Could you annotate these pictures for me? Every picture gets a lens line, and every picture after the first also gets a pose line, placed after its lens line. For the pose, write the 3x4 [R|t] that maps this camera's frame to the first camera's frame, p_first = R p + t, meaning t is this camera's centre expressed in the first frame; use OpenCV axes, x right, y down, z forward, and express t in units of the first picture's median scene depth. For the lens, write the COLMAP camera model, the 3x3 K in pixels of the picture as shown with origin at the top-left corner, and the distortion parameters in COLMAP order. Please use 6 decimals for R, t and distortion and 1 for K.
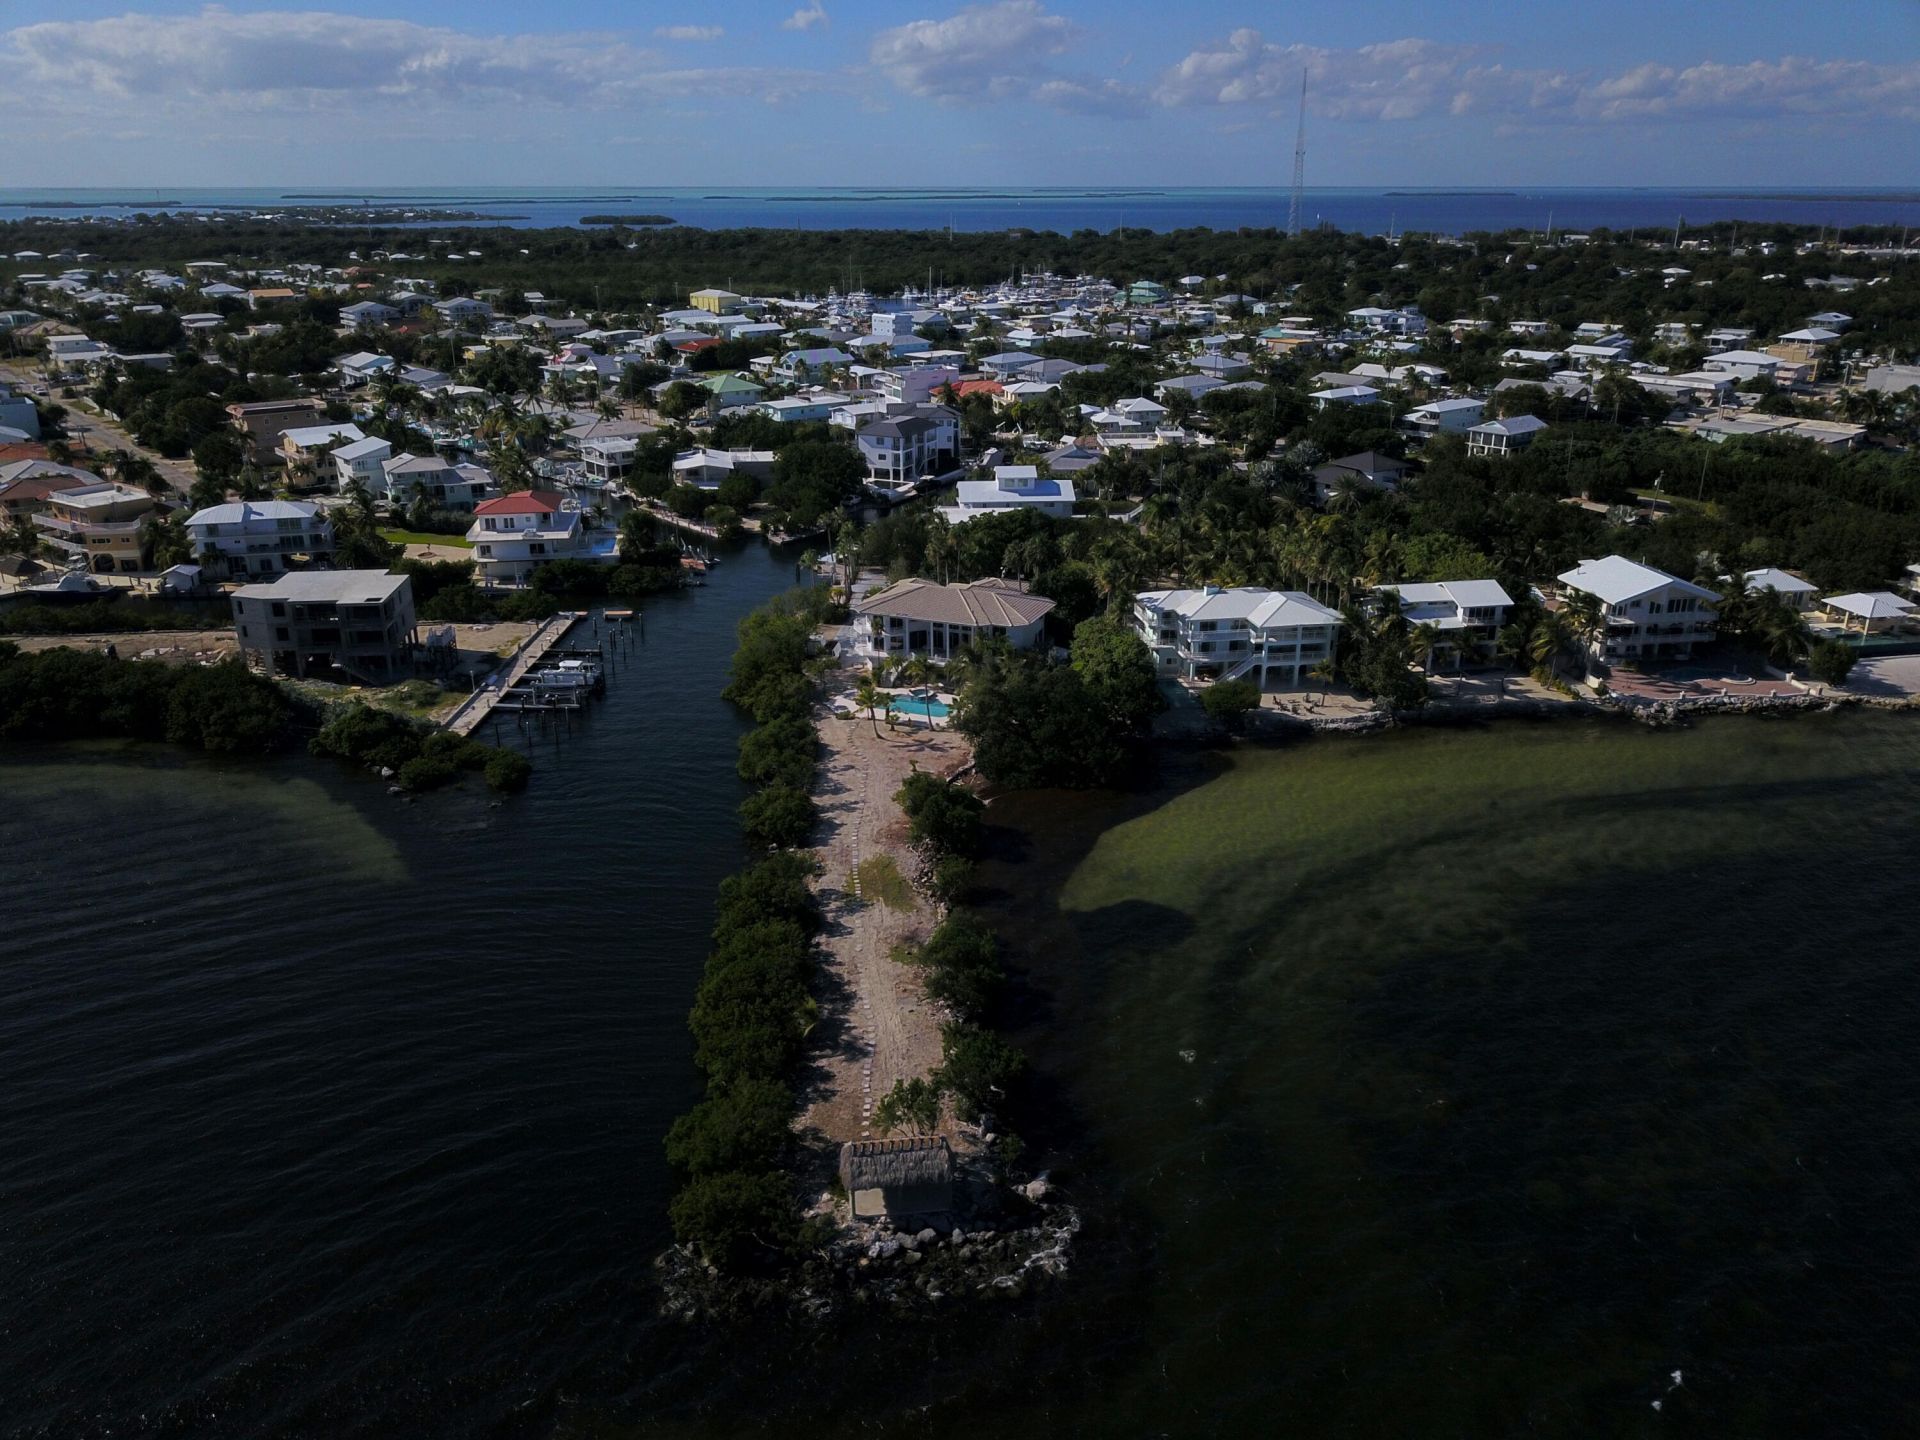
lens RADIAL K [[1499.1, 0, 960.0], [0, 1499.1, 720.0], [0, 0, 1]] dist [-0.007791, 0.001035]
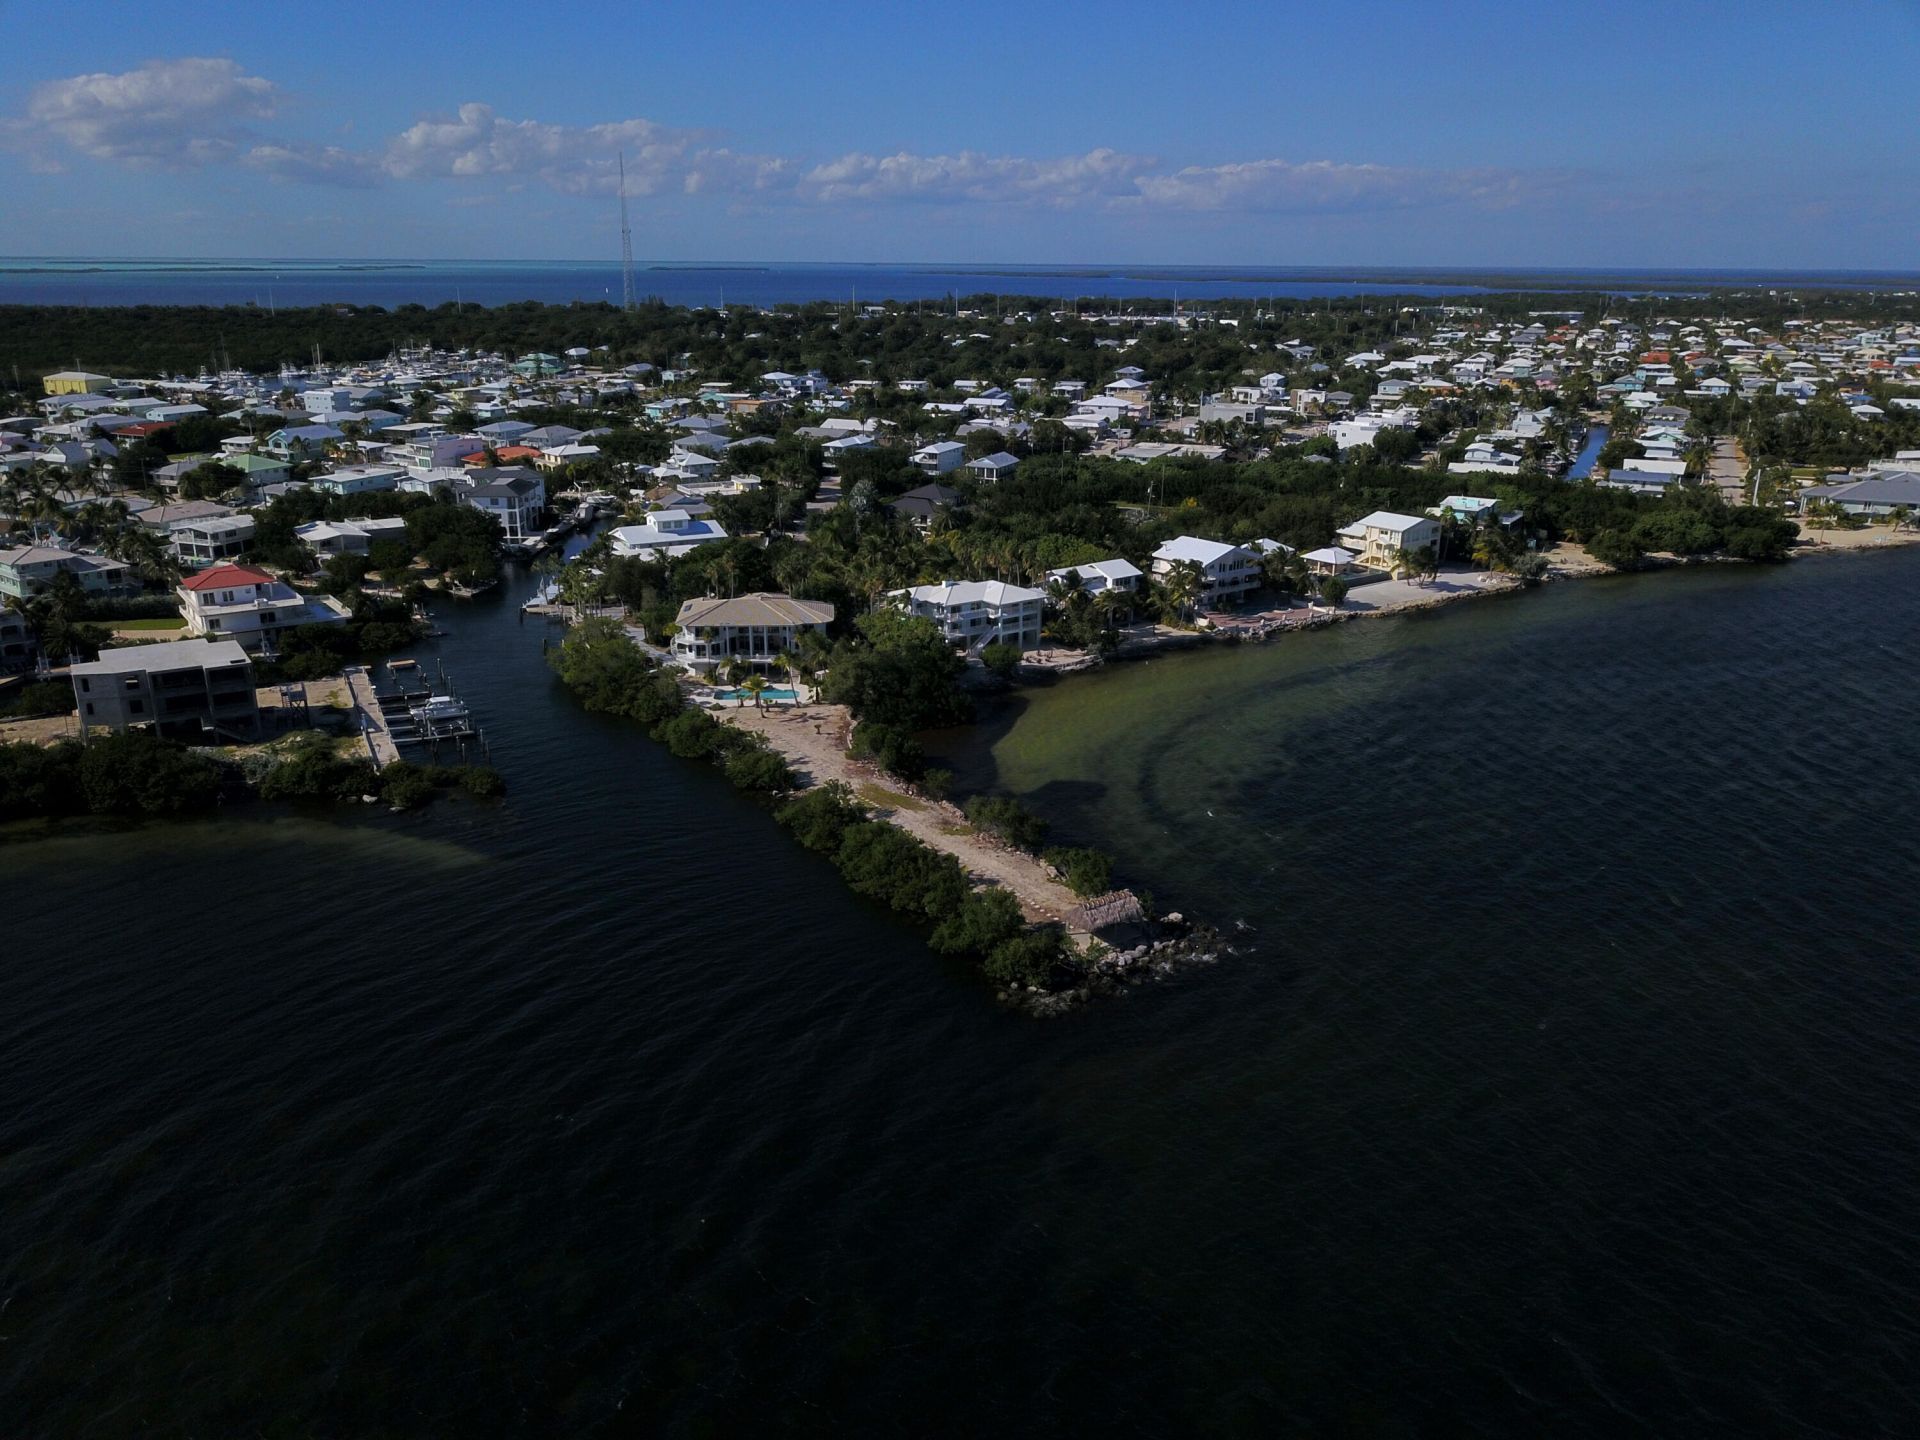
lens RADIAL K [[1544.2, 0, 960.0], [0, 1544.2, 720.0], [0, 0, 1]] dist [0.009603, -0.027969]
pose [[0.879247, -0.127637, 0.458949, -0.149523], [0.151188, 0.988395, -0.014764, 0.017252], [-0.451738, 0.082369, 0.888340, -0.060010]]
